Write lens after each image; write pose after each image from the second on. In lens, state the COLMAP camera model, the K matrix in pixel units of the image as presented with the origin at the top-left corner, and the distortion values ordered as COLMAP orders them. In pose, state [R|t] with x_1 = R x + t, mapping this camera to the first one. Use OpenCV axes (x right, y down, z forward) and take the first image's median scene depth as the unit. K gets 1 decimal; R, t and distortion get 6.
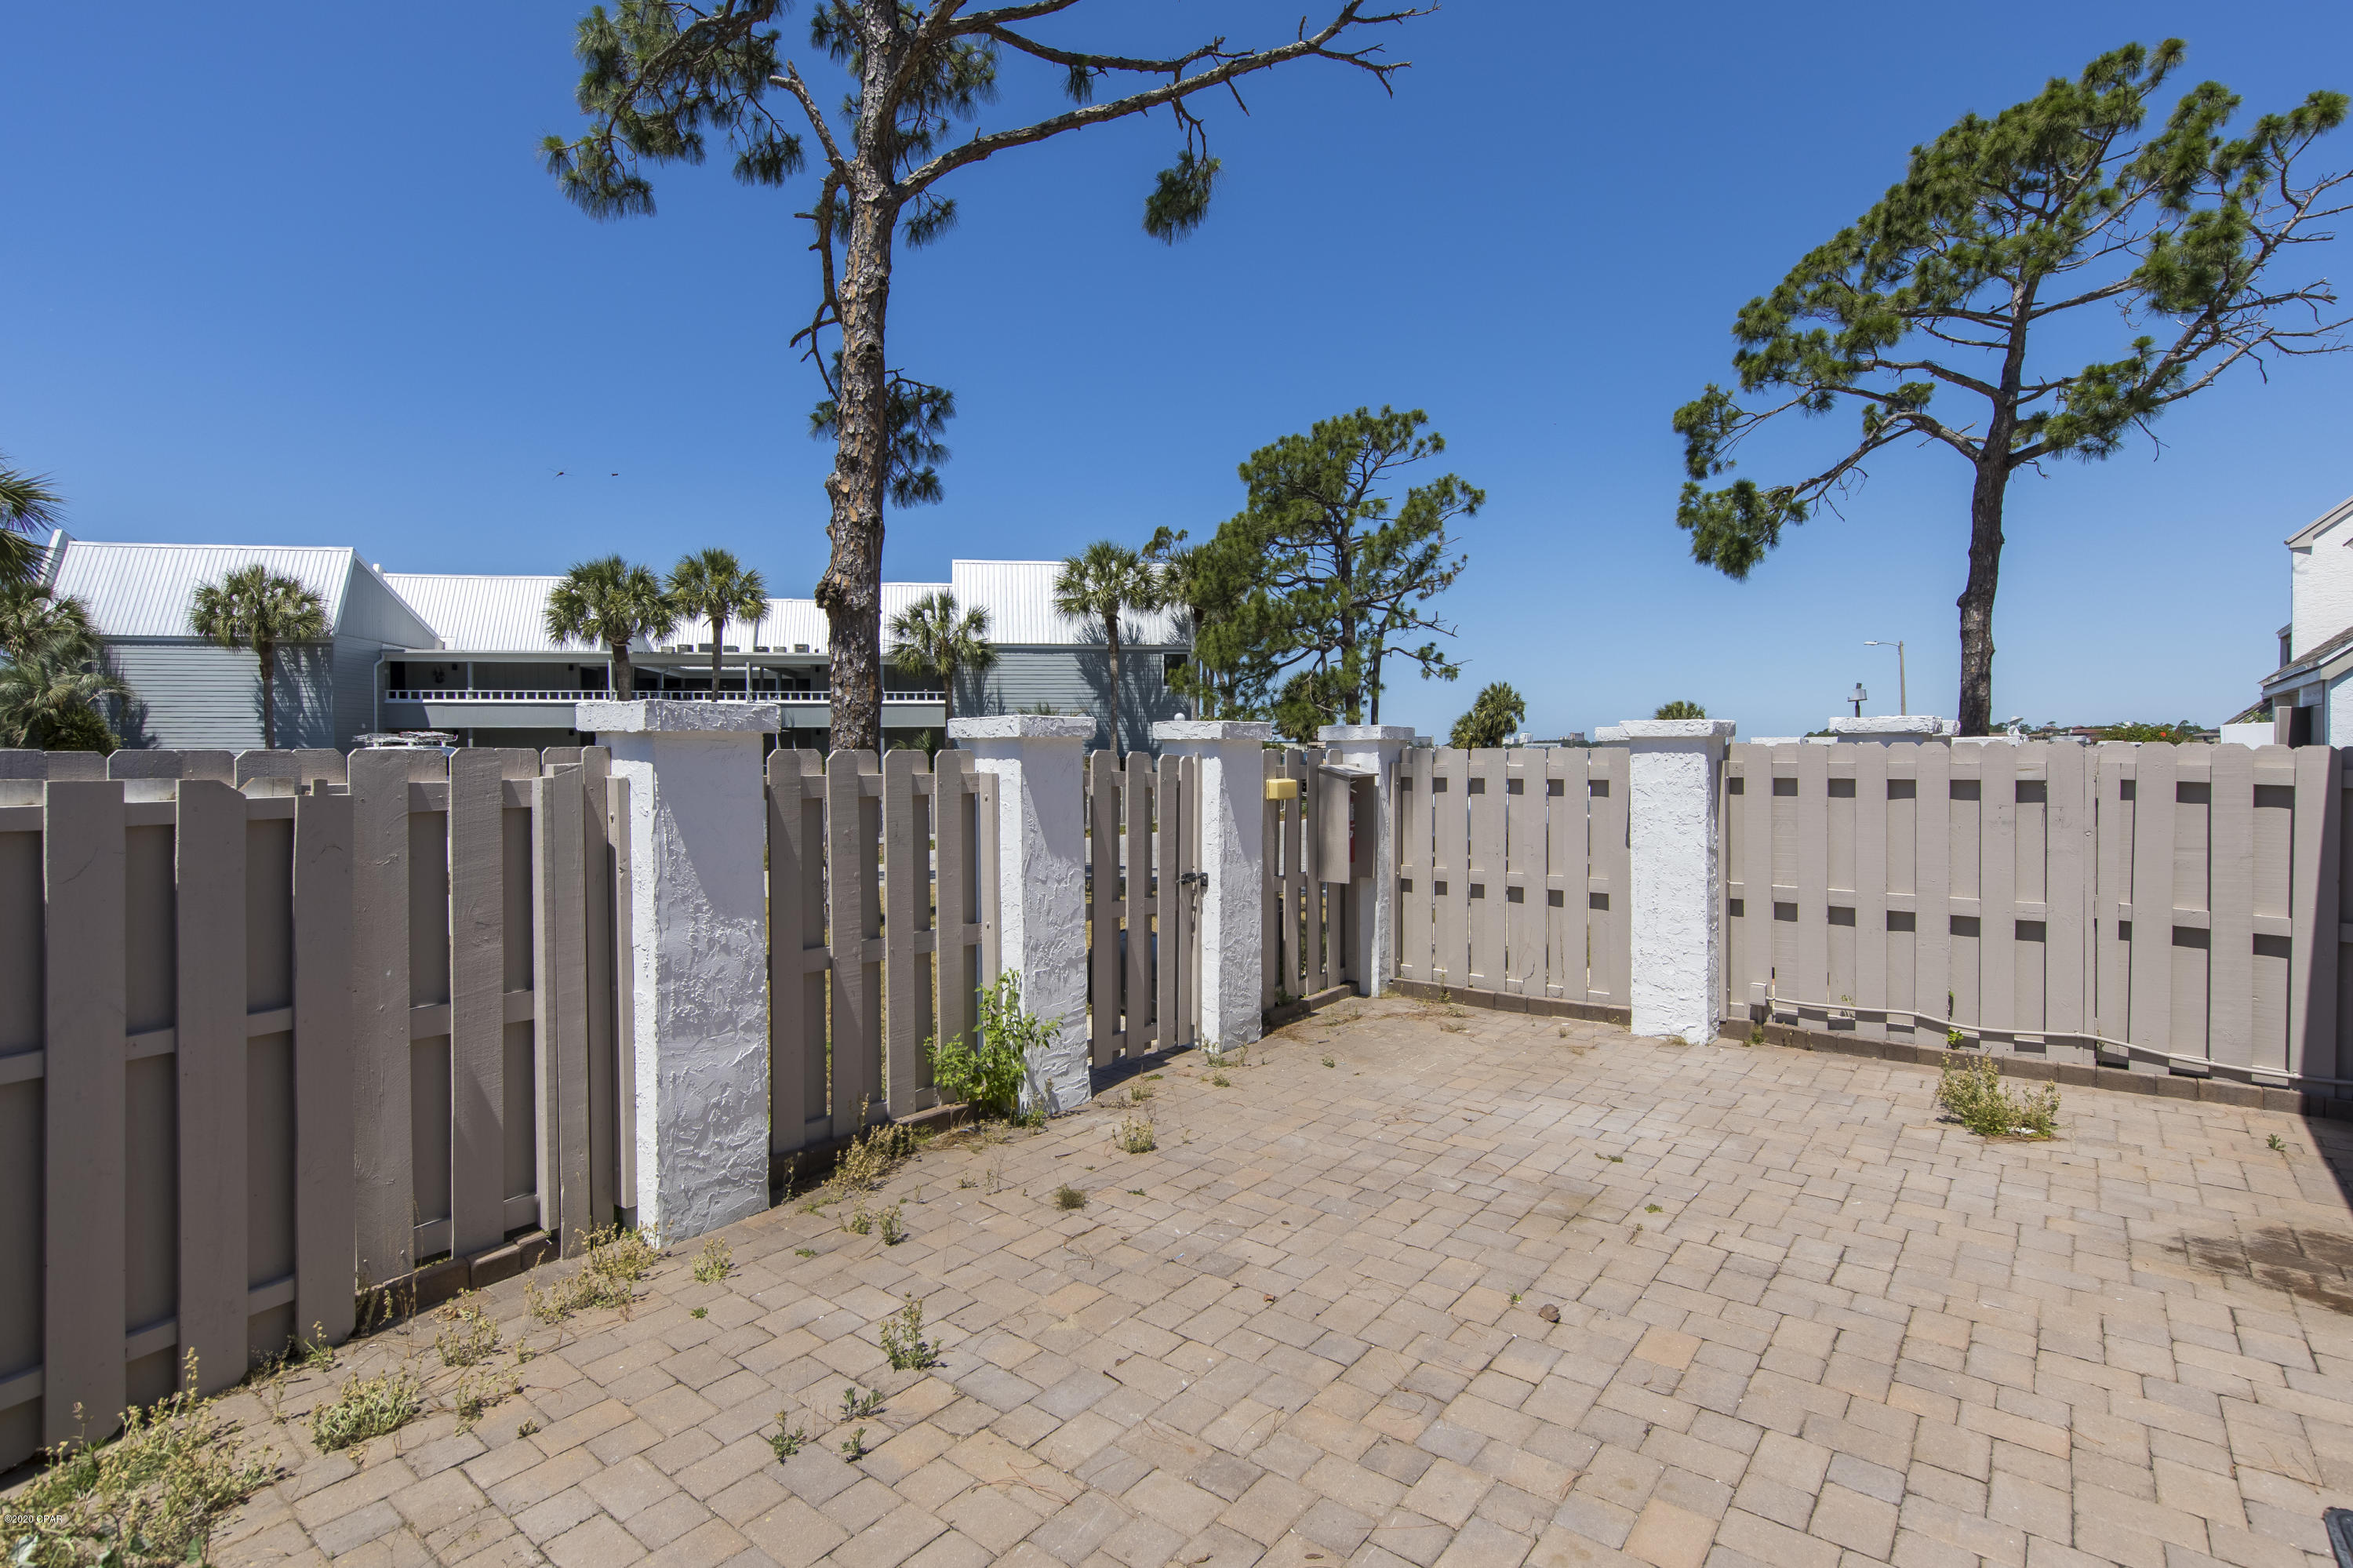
lens RADIAL K [[1129.7, 0, 1177.3], [0, 1129.7, 767.8], [0, 0, 1]] dist [0.005321, -0.002469]
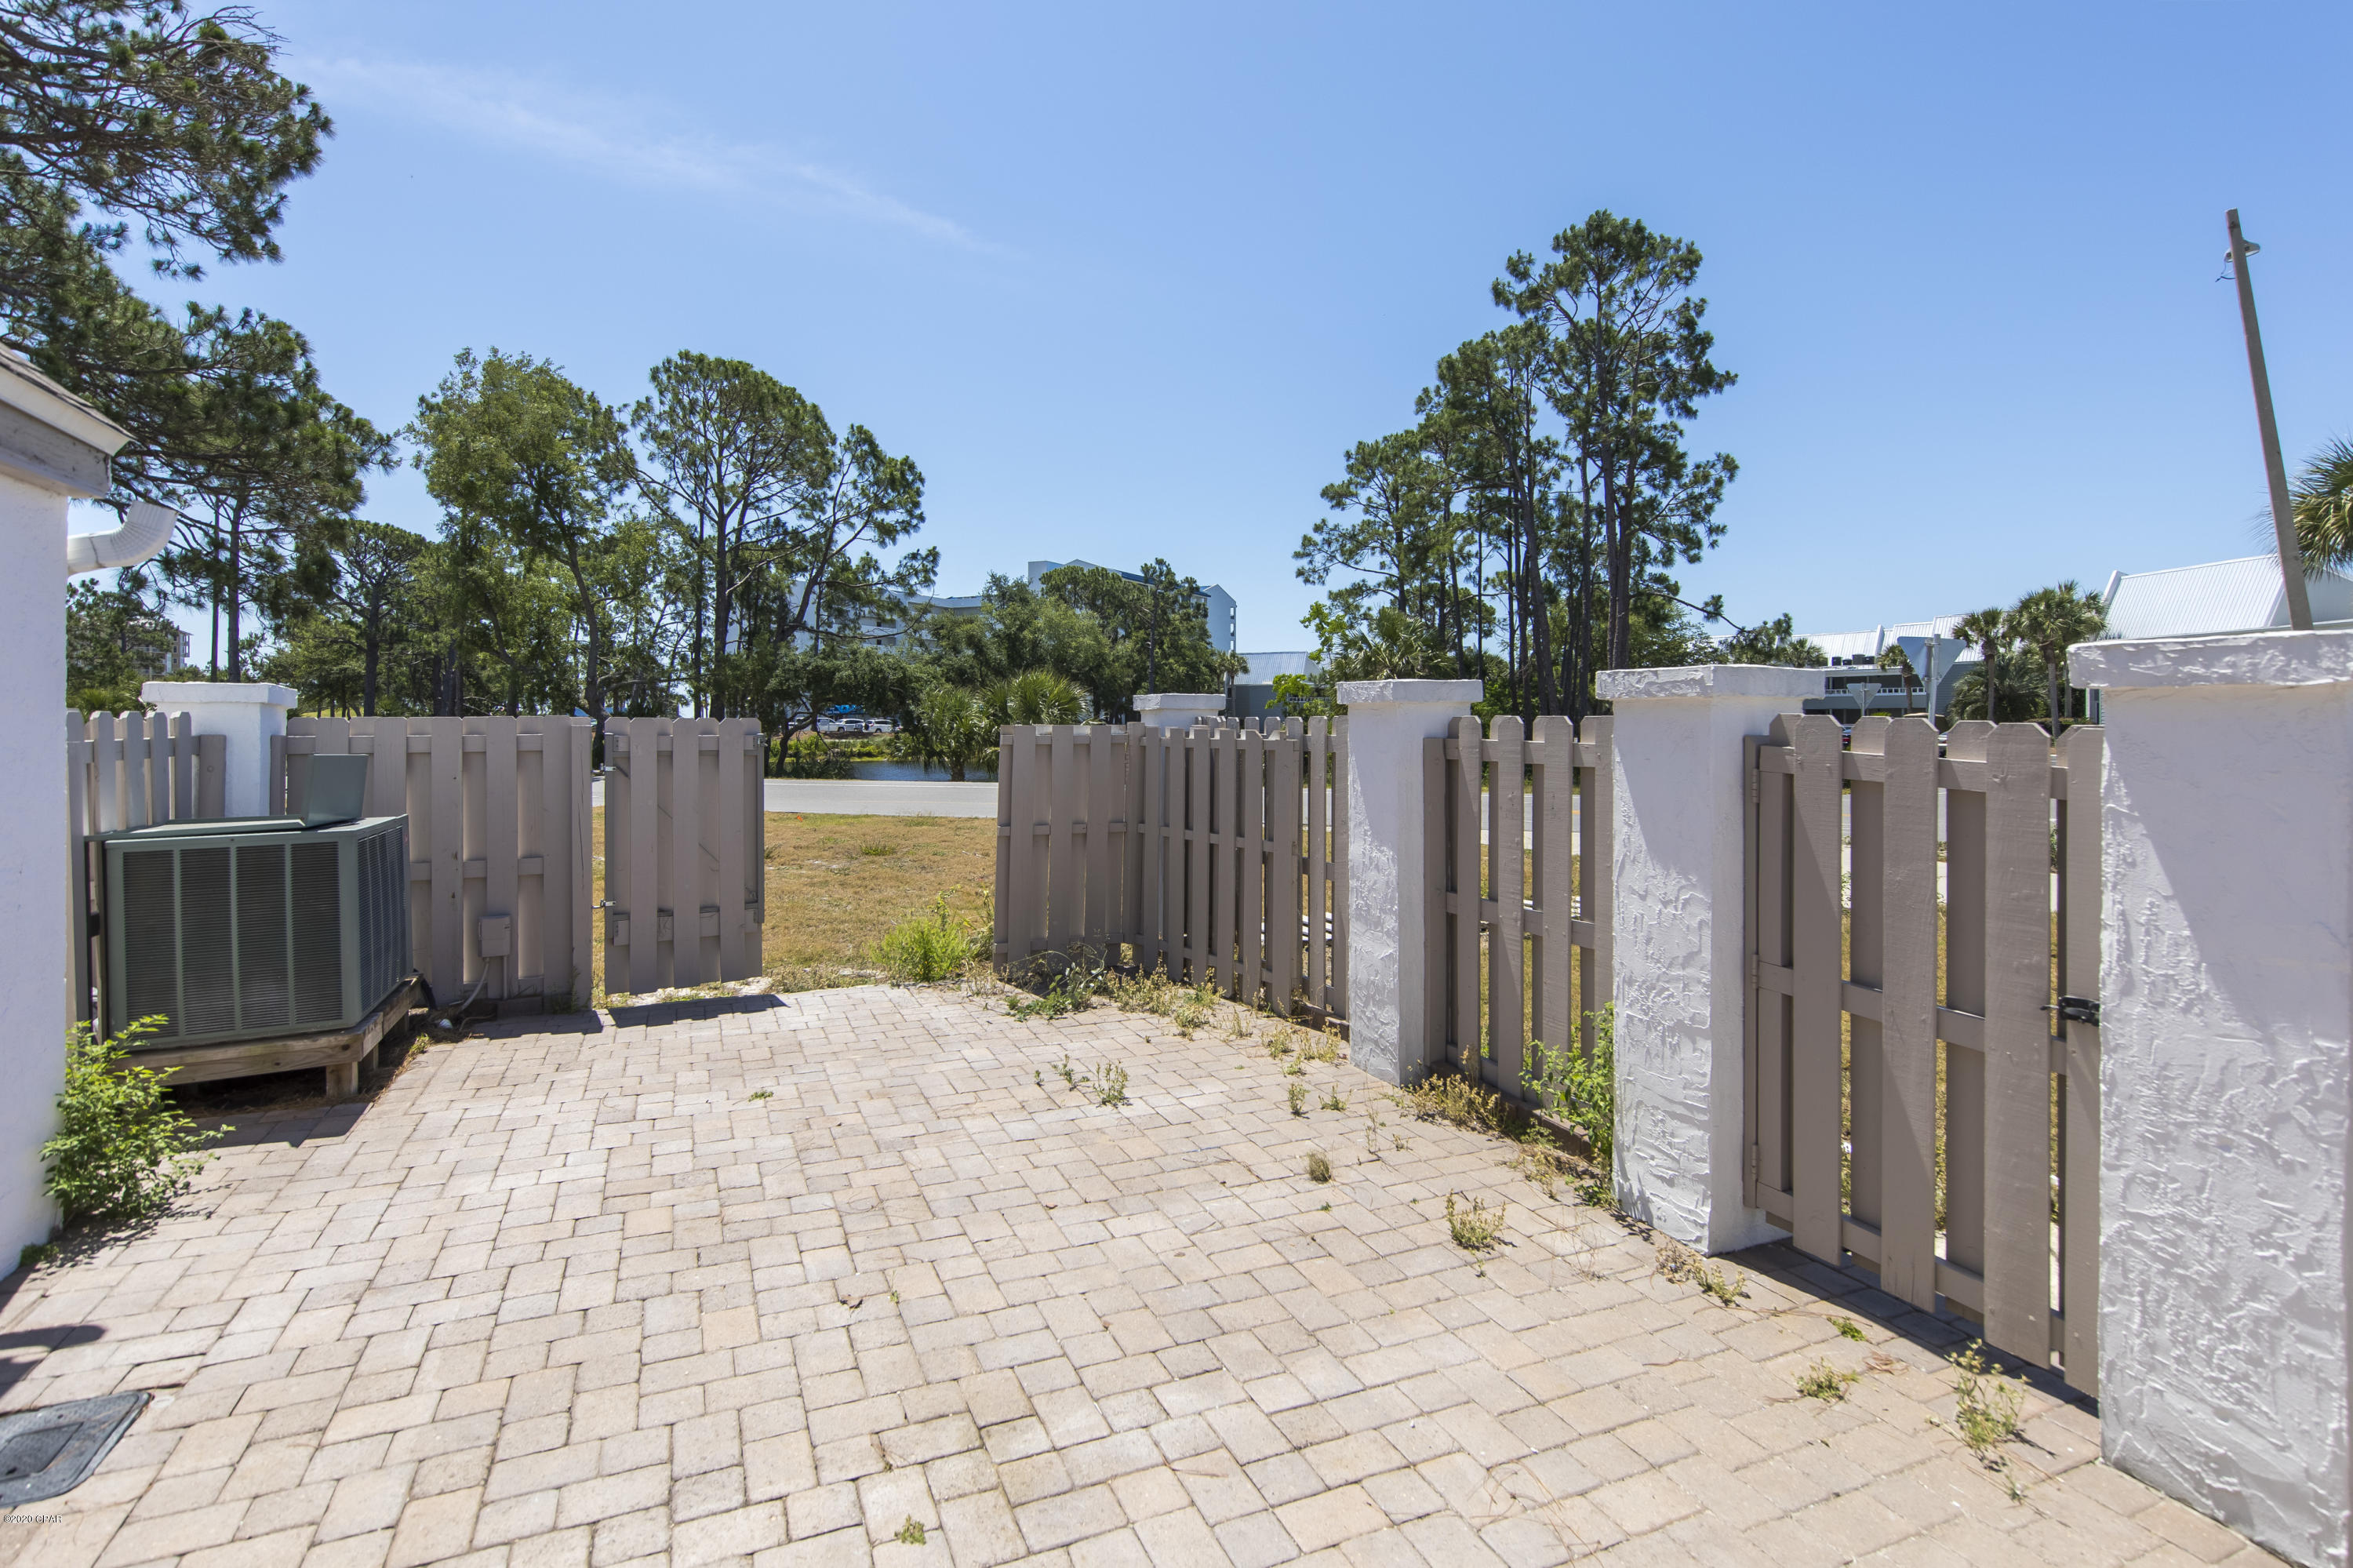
lens RADIAL K [[1129.7, 0, 1161.3], [0, 1129.7, 731.4], [0, 0, 1]] dist [0.005321, -0.002469]
pose [[-0.476470, 0.014057, -0.879079, 0.846935], [-0.010787, 0.999703, 0.021833, -0.022795], [0.879125, 0.019885, -0.476177, 1.362102]]
